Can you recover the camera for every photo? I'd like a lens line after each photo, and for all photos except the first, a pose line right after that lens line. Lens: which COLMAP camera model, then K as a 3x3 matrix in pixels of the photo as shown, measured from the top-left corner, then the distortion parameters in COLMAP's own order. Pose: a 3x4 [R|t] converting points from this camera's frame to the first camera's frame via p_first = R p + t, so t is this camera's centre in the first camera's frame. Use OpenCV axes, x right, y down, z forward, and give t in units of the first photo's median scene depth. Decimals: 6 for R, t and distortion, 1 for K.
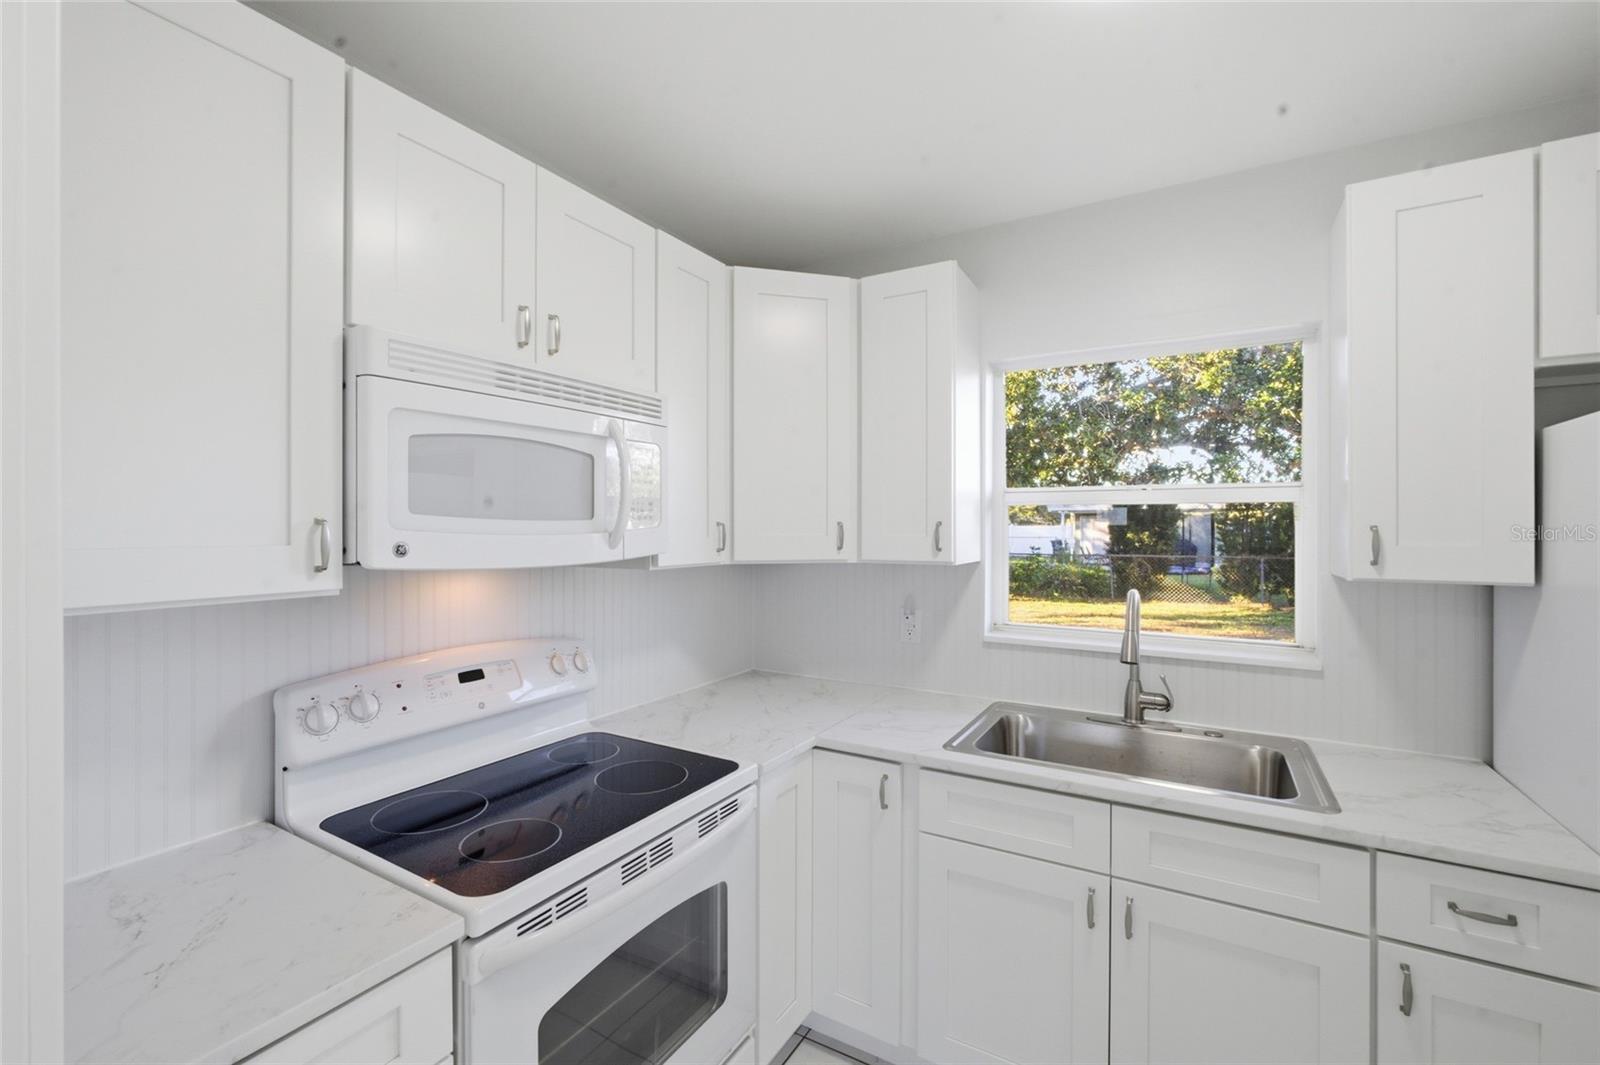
lens RADIAL K [[698.2, 0, 793.1], [0, 698.2, 527.0], [0, 0, 1]] dist [-0.002593, 0.004349]
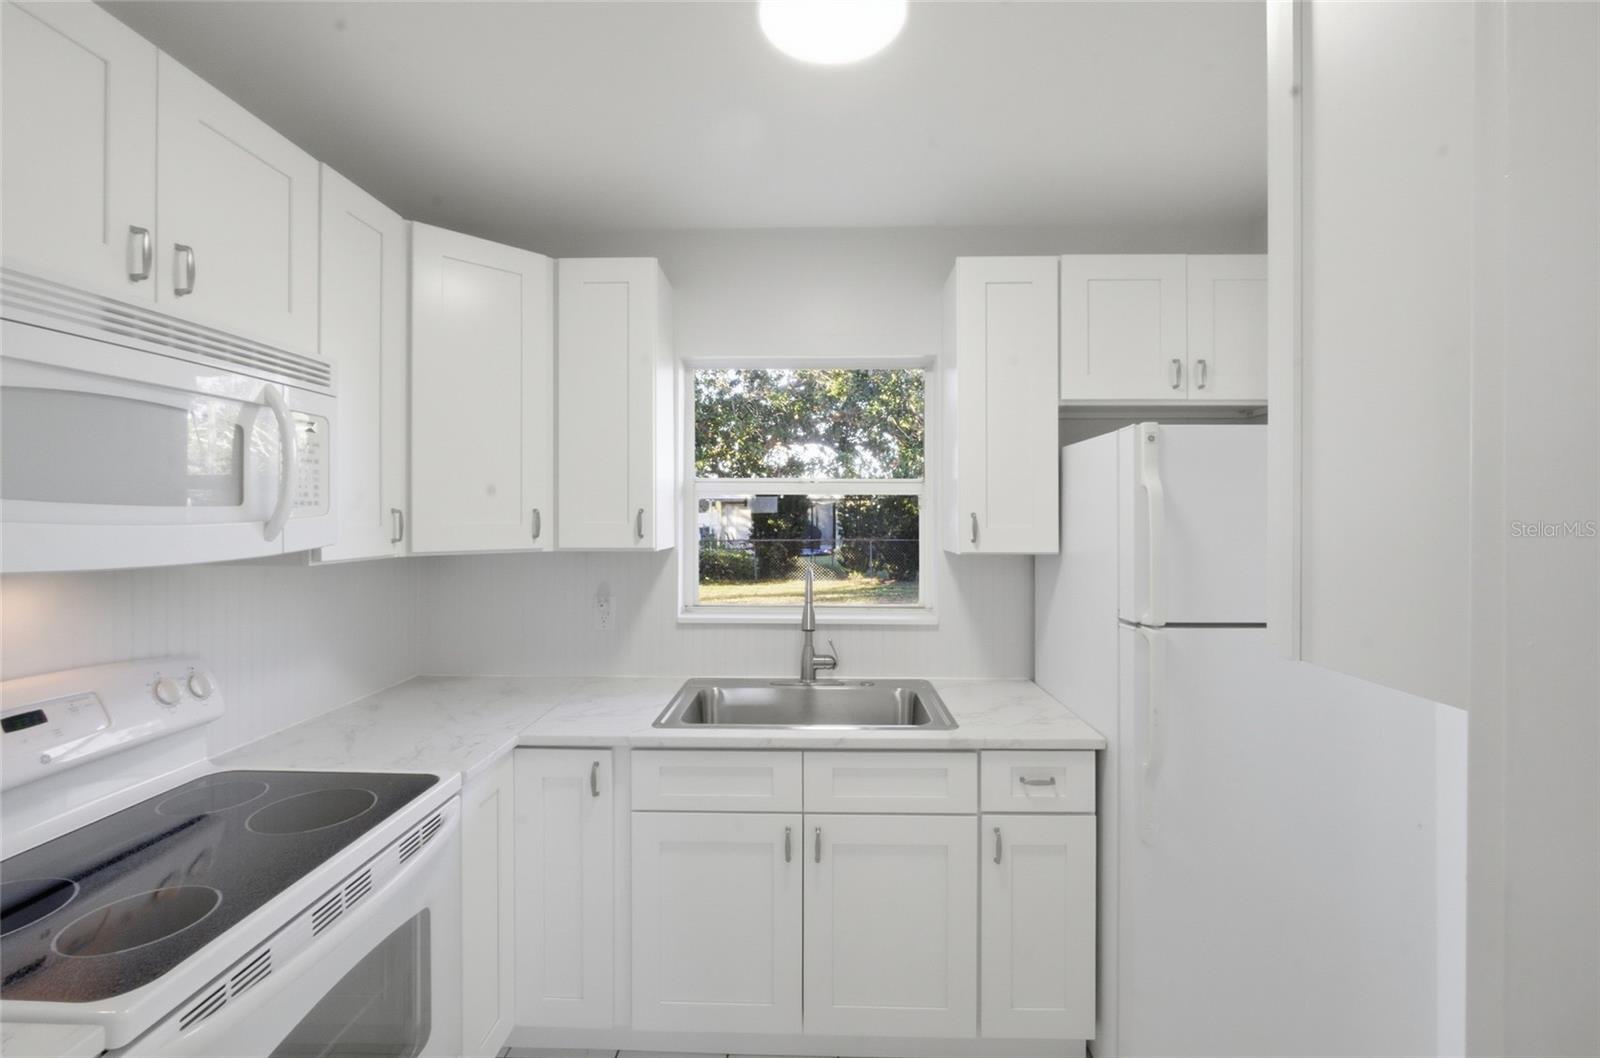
lens RADIAL K [[710.2, 0, 800.6], [0, 710.2, 511.3], [0, 0, 1]] dist [-0.001112, 0.005046]
pose [[0.874680, 0.001130, 0.484700, -0.098423], [0.001022, 0.999991, -0.004176, 0.000407], [-0.484700, 0.004148, 0.874671, -0.030883]]
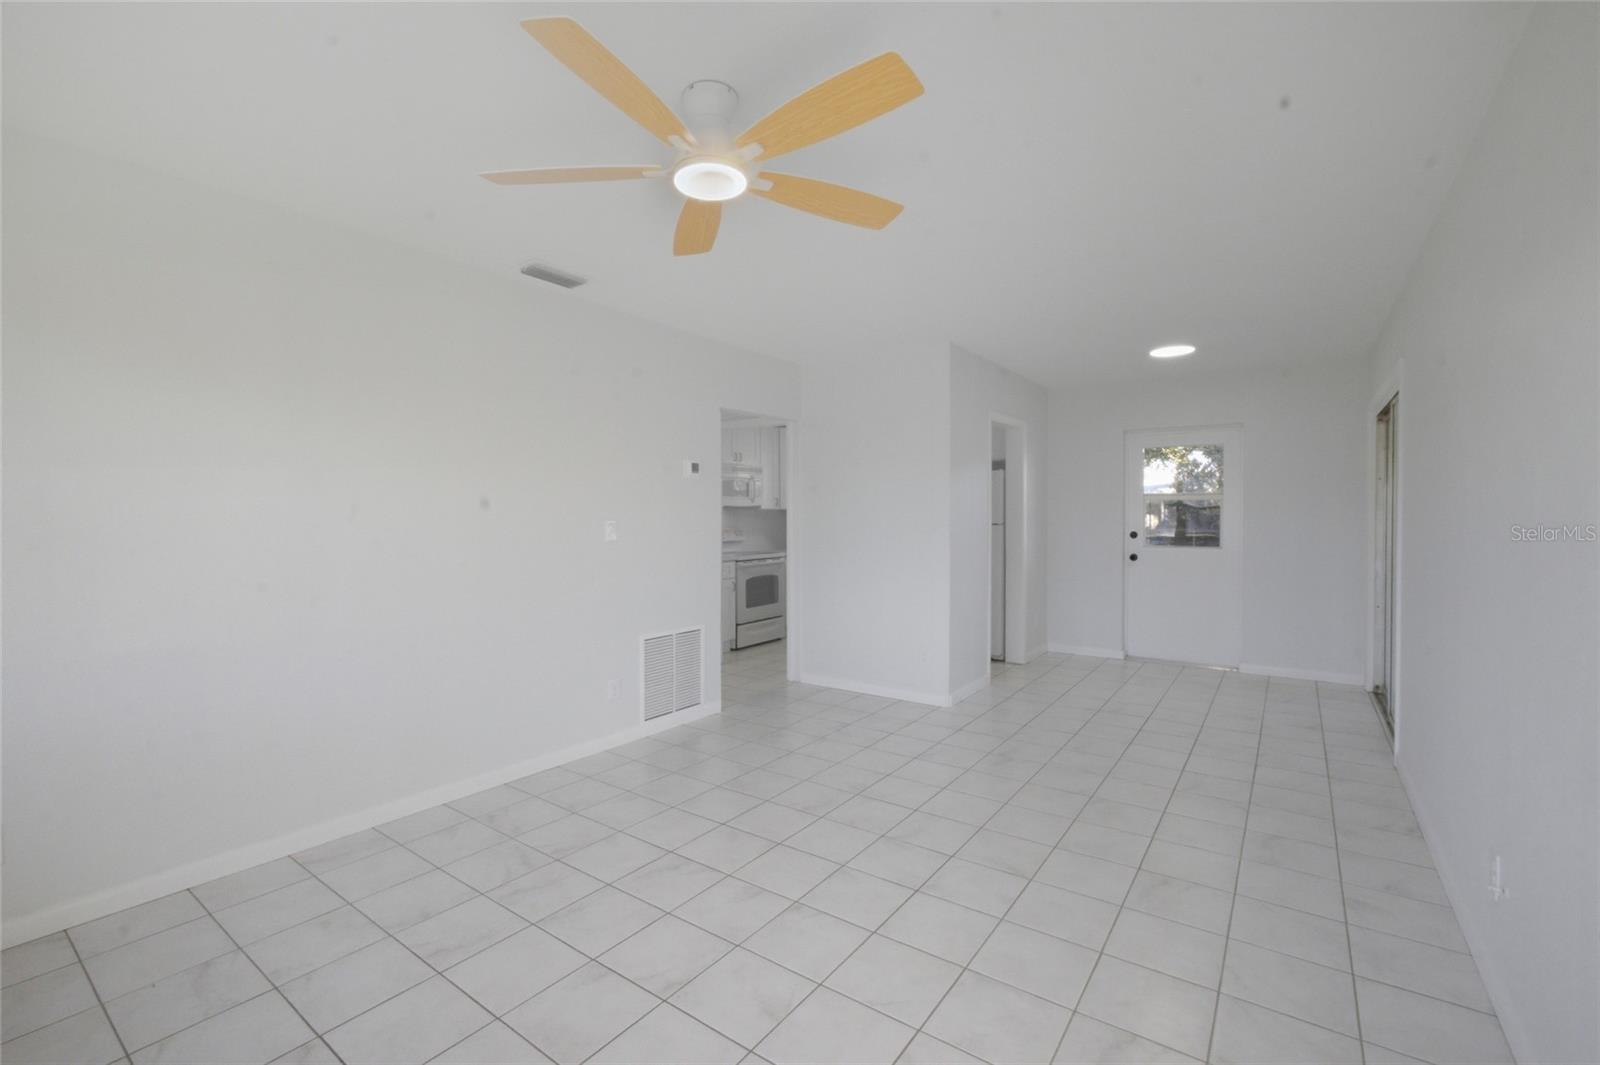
lens RADIAL K [[698.2, 0, 793.1], [0, 698.2, 527.0], [0, 0, 1]] dist [-0.002593, 0.004349]
pose [[0.995062, -0.002444, -0.099223, 0.367744], [0.004166, 0.999844, 0.017154, 0.089901], [0.099165, -0.017482, 0.994917, -2.839258]]
